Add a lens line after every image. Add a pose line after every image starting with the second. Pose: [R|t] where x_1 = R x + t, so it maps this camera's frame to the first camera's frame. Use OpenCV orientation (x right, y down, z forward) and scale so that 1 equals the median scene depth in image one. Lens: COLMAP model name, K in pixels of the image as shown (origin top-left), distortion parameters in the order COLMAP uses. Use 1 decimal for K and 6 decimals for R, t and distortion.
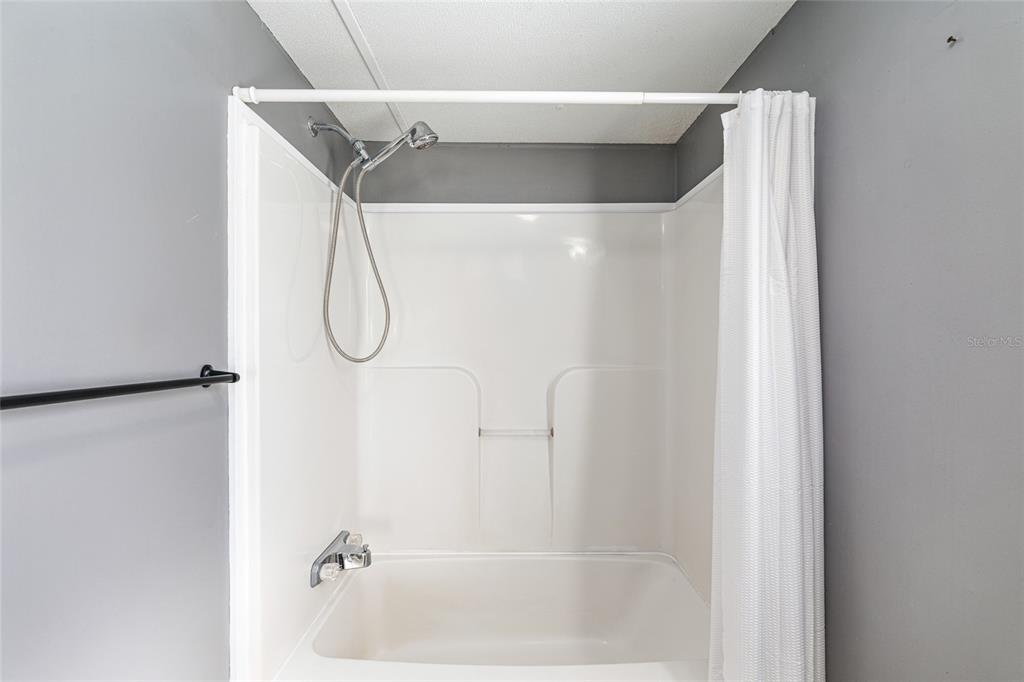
lens RADIAL K [[402.9, 0, 512.0], [0, 402.9, 341.0], [0, 0, 1]] dist [0.001538, -0.000117]
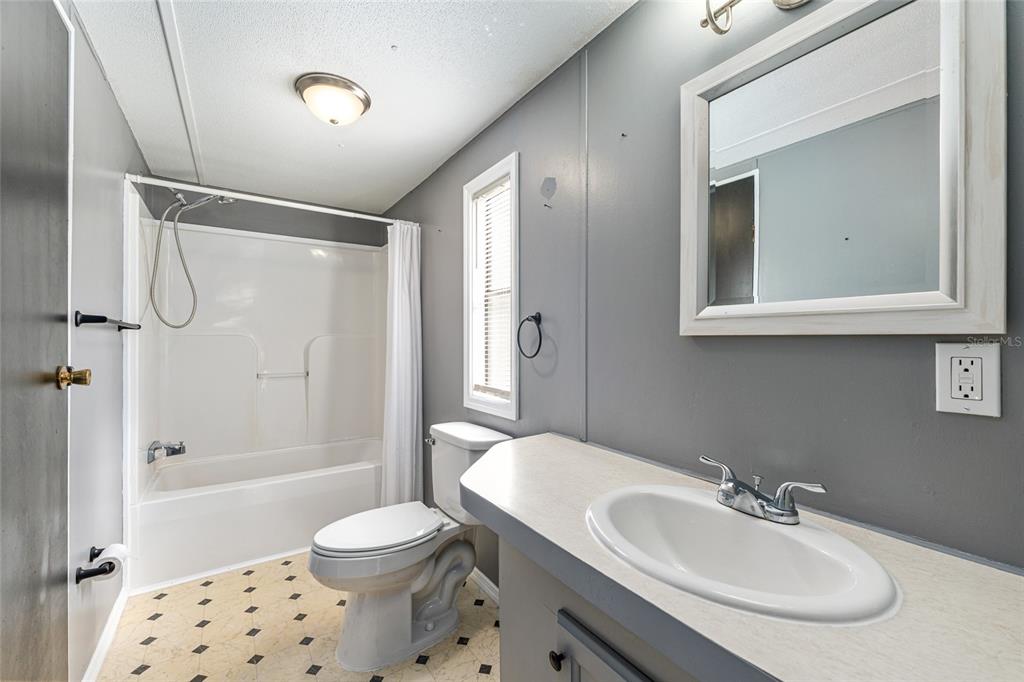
lens RADIAL K [[402.9, 0, 512.0], [0, 402.9, 341.0], [0, 0, 1]] dist [0.001538, -0.000117]
pose [[0.822234, -0.004360, 0.569133, -0.196985], [0.000567, 0.999976, 0.006842, 0.096829], [-0.569149, -0.005303, 0.822217, -1.099856]]
